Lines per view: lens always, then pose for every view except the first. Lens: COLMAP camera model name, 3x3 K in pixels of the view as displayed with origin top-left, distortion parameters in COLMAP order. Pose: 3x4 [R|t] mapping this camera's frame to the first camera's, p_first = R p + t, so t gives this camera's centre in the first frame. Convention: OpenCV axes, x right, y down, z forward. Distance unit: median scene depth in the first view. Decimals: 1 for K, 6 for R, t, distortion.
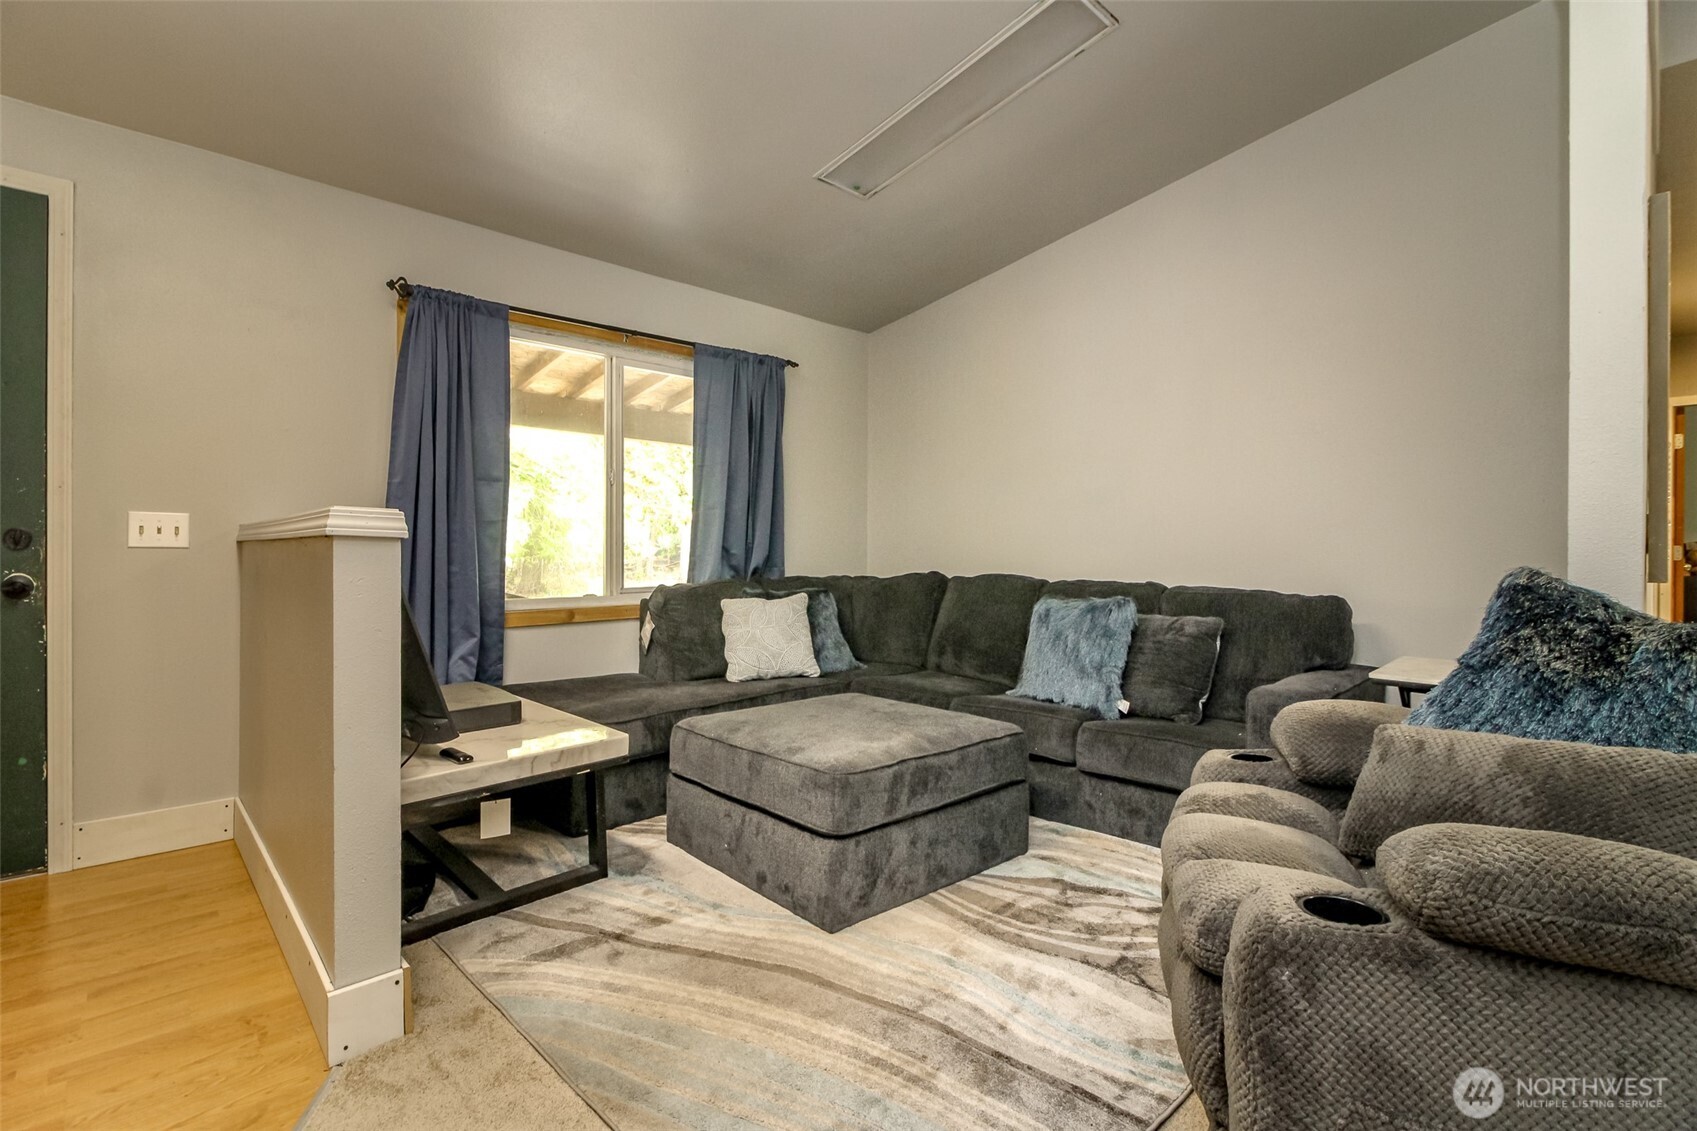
lens RADIAL K [[772.1, 0, 860.5], [0, 772.1, 564.5], [0, 0, 1]] dist [0.010740, -0.009502]
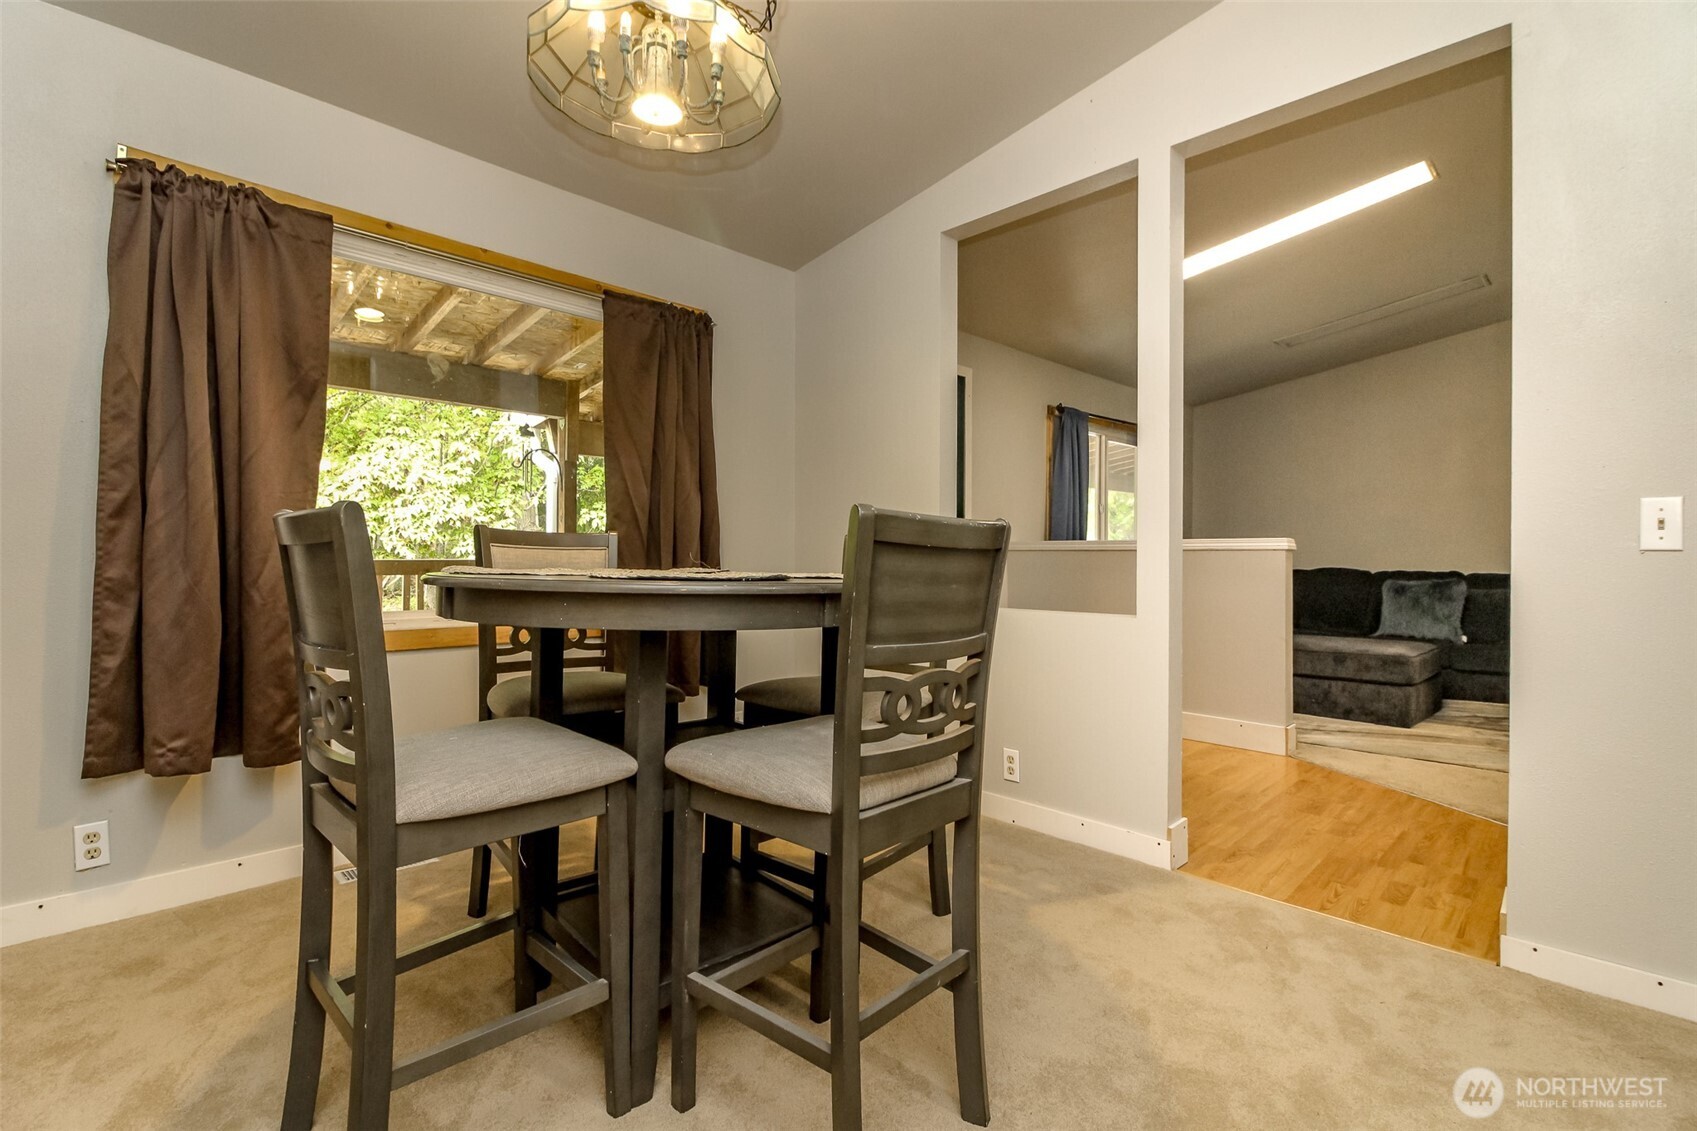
lens RADIAL K [[772.1, 0, 838.2], [0, 772.1, 553.4], [0, 0, 1]] dist [0.010740, -0.009502]
pose [[0.999815, 0.002480, 0.019050, -1.183787], [-0.002506, 0.999996, 0.001336, -0.019079], [-0.019047, -0.001383, 0.999818, -0.822069]]
